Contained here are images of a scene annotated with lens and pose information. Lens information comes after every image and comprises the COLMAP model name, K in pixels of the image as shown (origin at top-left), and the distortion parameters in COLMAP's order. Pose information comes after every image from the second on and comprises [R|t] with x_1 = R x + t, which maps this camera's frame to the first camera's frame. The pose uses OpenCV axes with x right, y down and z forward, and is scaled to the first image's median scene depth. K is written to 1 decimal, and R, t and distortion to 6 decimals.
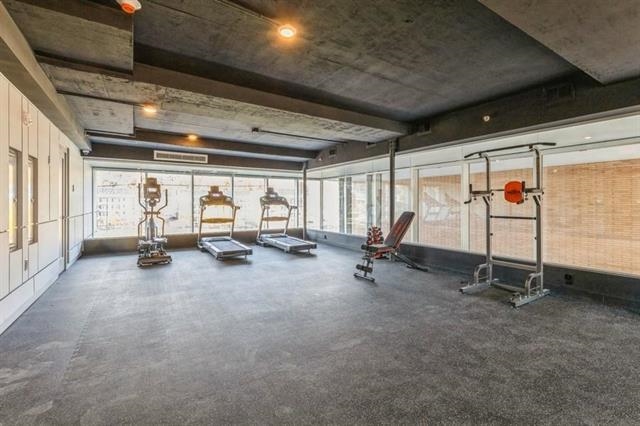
lens RADIAL K [[292.0, 0, 319.5], [0, 292.0, 202.1], [0, 0, 1]] dist [0.002198, 0.000003]
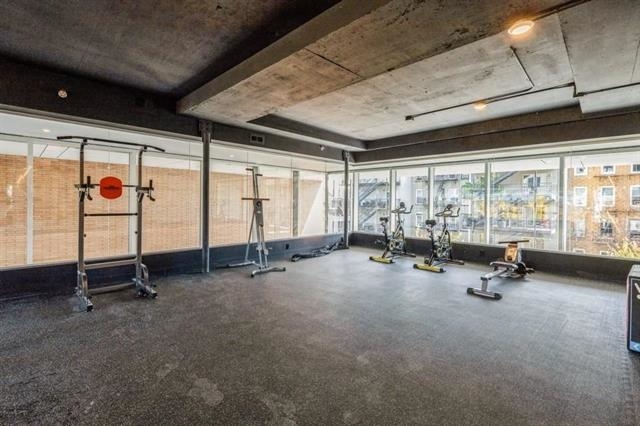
lens RADIAL K [[292.0, 0, 320.8], [0, 292.0, 209.9], [0, 0, 1]] dist [0.002198, 0.000003]
pose [[-0.238646, -0.020285, 0.970895, -0.456906], [-0.013078, 0.999758, 0.017673, 0.013124], [-0.971019, -0.008480, -0.238853, 0.610069]]
